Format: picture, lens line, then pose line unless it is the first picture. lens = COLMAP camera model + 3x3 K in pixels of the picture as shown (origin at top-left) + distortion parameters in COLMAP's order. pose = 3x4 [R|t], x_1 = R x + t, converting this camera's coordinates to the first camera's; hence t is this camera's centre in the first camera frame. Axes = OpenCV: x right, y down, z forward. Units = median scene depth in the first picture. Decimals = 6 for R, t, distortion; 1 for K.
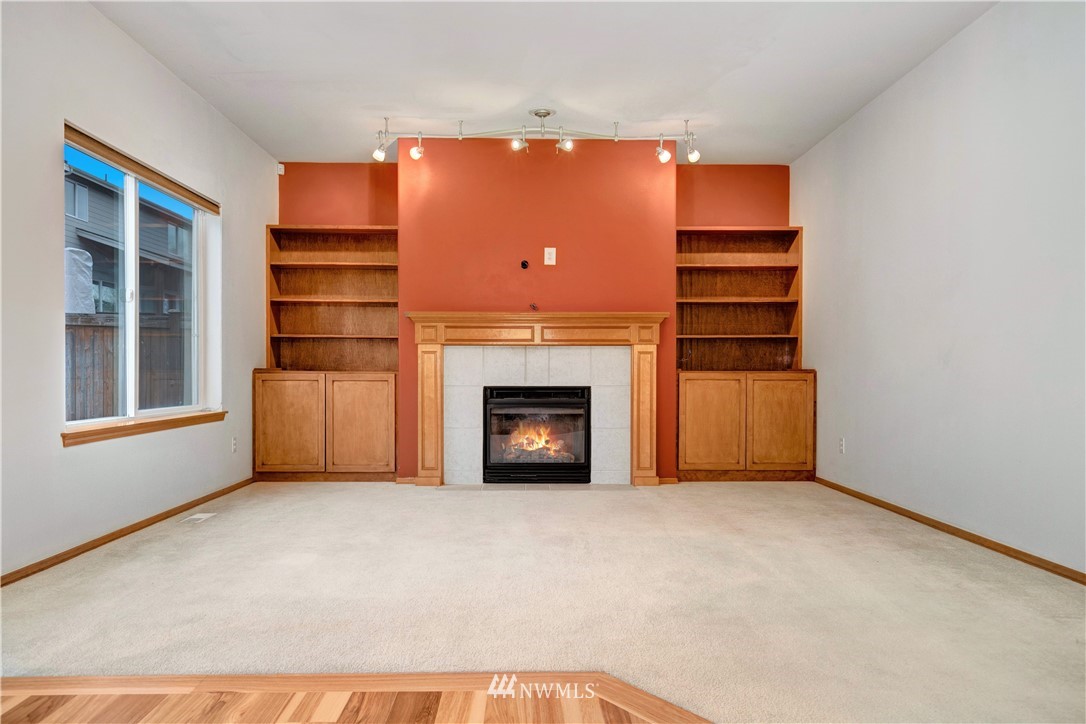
lens RADIAL K [[723.0, 0, 544.7], [0, 723.0, 385.3], [0, 0, 1]] dist [-0.001410, -0.000484]
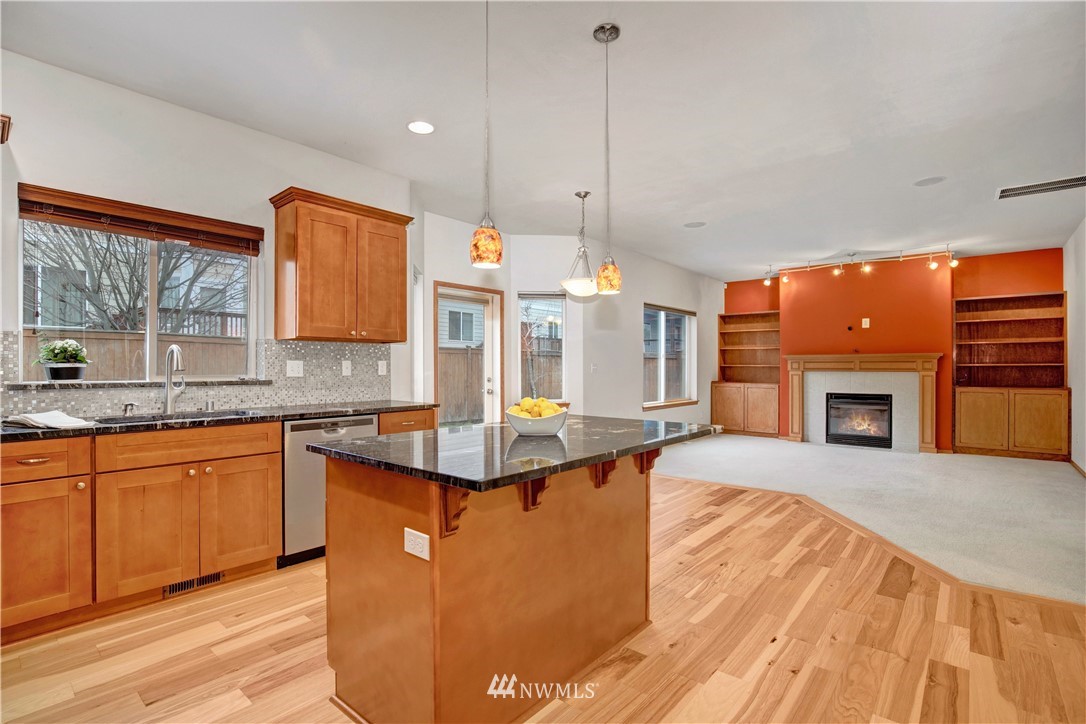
lens RADIAL K [[514.9, 0, 543.0], [0, 514.9, 362.0], [0, 0, 1]] dist [-0.001540, -0.000024]
pose [[0.742441, -0.010833, -0.669824, 0.273526], [-0.011249, 0.999527, -0.028635, -0.032123], [0.669817, 0.028795, 0.741968, -0.520909]]
